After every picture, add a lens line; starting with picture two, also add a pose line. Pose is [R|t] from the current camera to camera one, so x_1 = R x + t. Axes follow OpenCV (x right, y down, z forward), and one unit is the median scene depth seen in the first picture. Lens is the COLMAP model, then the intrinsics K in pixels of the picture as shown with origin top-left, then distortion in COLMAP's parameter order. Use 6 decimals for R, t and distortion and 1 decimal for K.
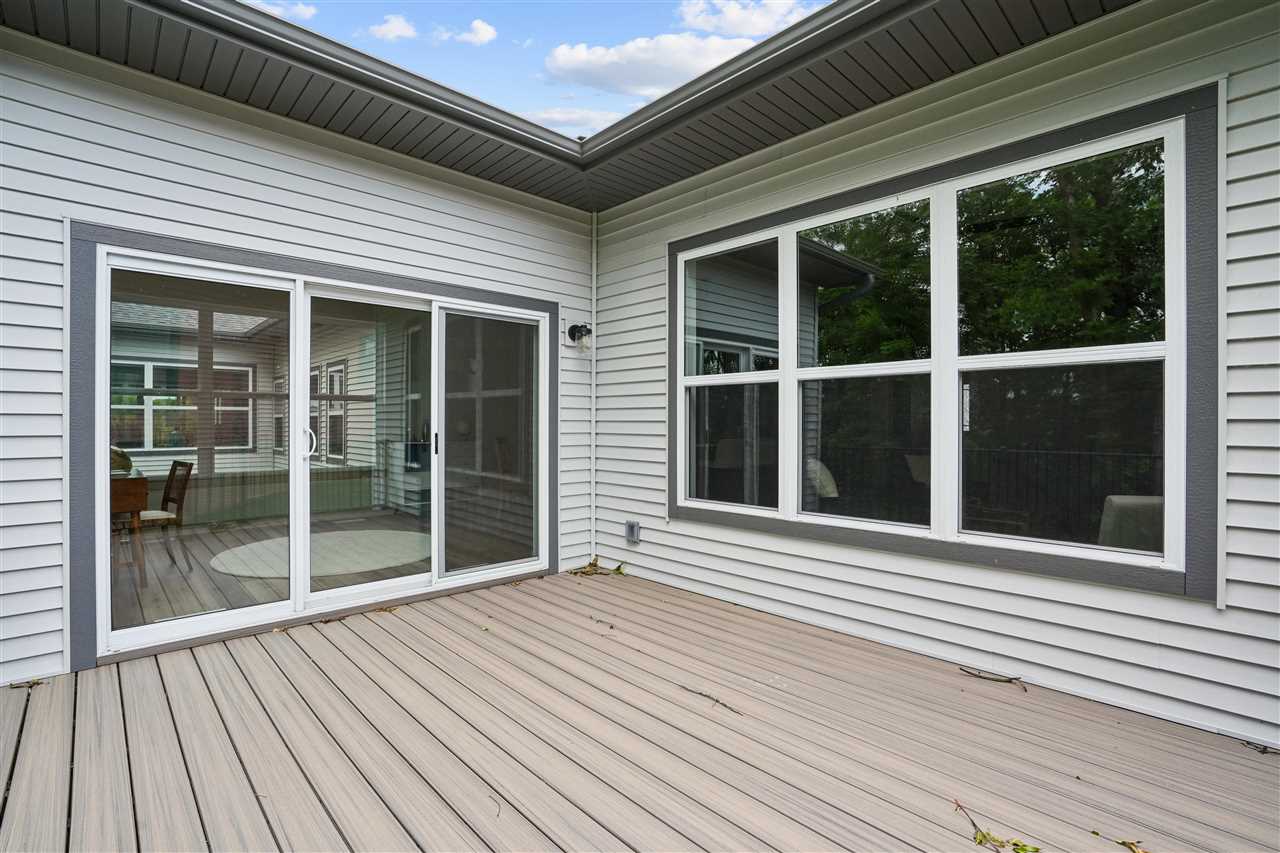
lens RADIAL K [[585.7, 0, 641.0], [0, 585.7, 414.7], [0, 0, 1]] dist [0.023256, 0.000634]
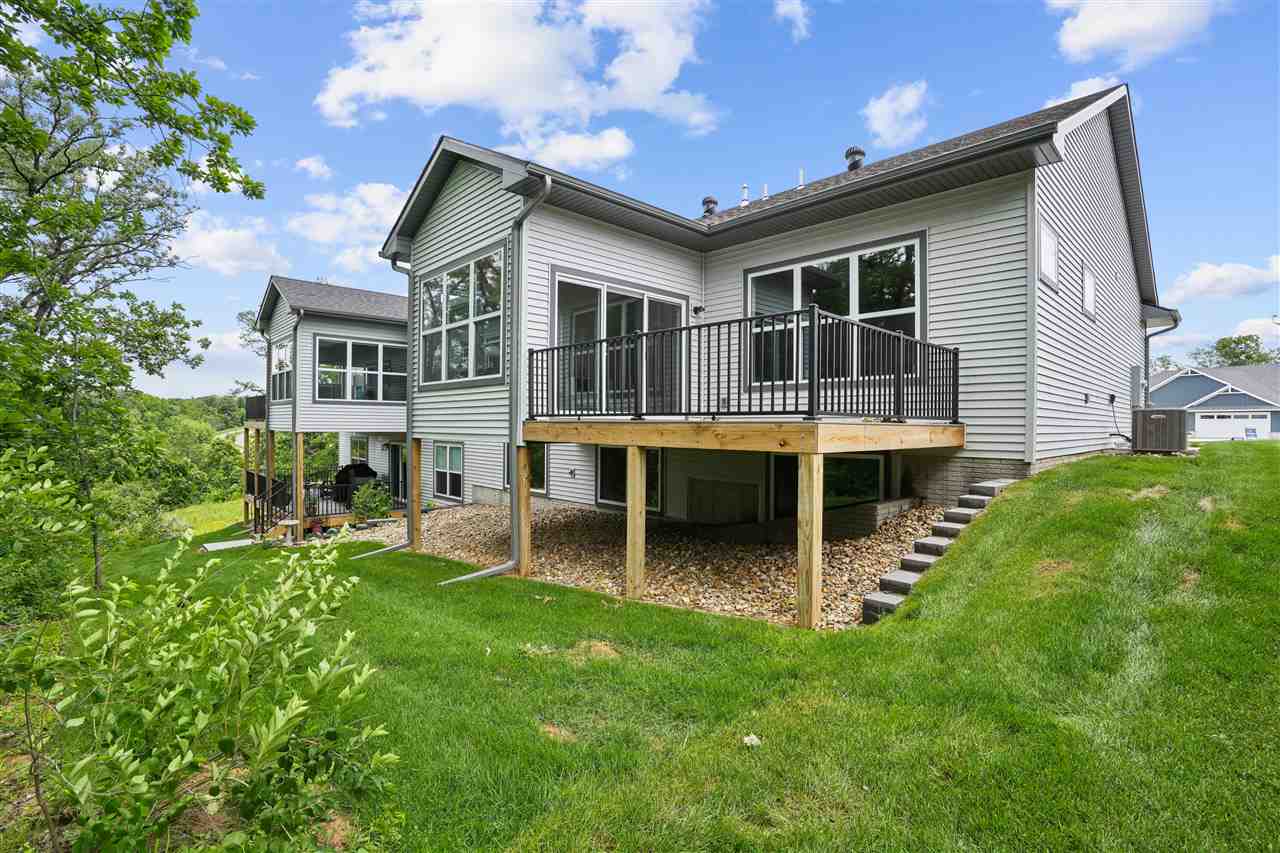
lens RADIAL K [[585.7, 0, 643.2], [0, 585.7, 416.3], [0, 0, 1]] dist [0.023256, 0.000634]
pose [[0.999929, 0.011358, 0.003554, -0.367060], [-0.011332, 0.999909, -0.007316, 0.313171], [-0.003636, 0.007275, 0.999967, -1.339567]]
